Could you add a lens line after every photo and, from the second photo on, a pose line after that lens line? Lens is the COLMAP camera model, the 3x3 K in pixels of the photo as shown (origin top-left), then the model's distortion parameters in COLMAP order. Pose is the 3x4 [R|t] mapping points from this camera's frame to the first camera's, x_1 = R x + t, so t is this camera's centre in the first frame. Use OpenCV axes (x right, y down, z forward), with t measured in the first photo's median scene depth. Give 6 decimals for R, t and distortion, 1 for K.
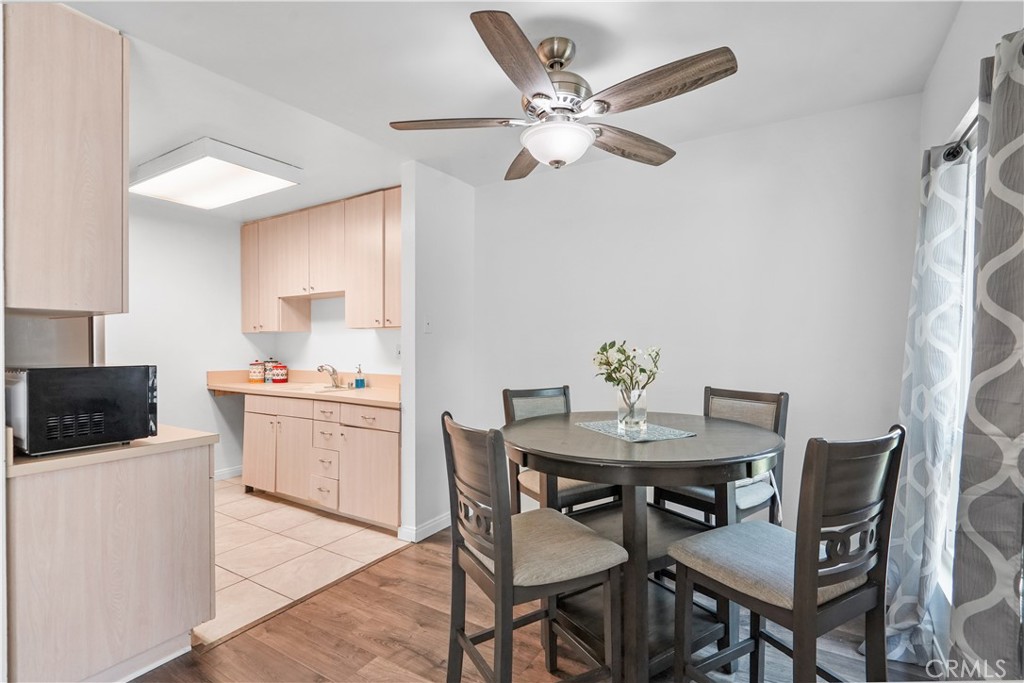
lens RADIAL K [[477.5, 0, 499.2], [0, 477.5, 350.7], [0, 0, 1]] dist [-0.010805, 0.003239]
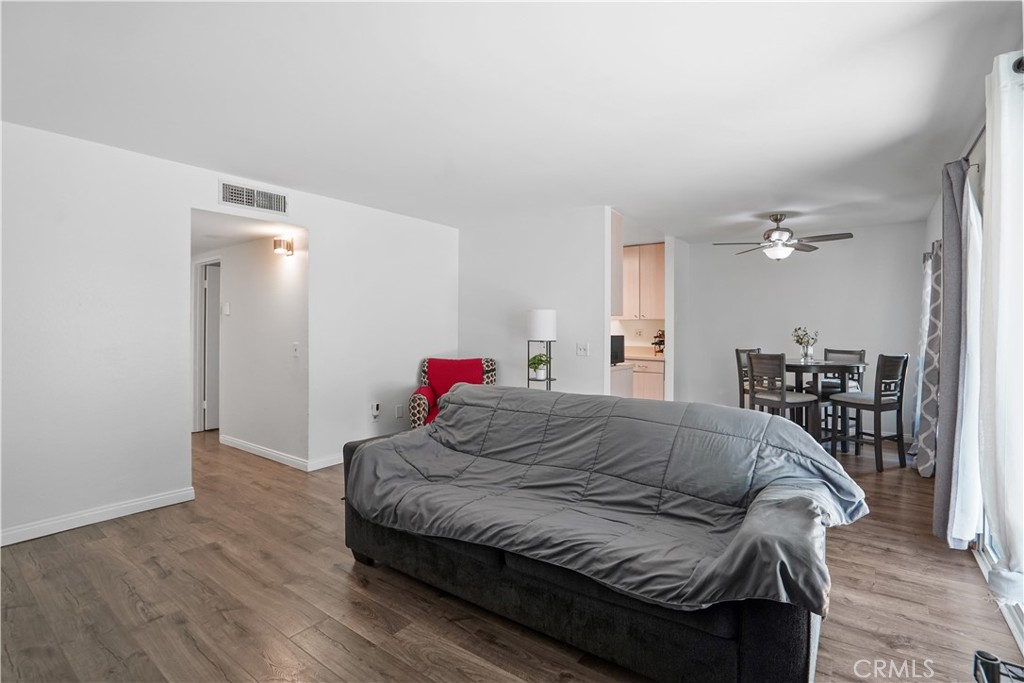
lens RADIAL K [[477.5, 0, 534.4], [0, 477.5, 333.1], [0, 0, 1]] dist [-0.010805, 0.003239]
pose [[0.999009, -0.009739, -0.043426, -1.641037], [0.009952, 0.999939, 0.004696, -0.023384], [0.043378, -0.005123, 0.999046, -2.473799]]
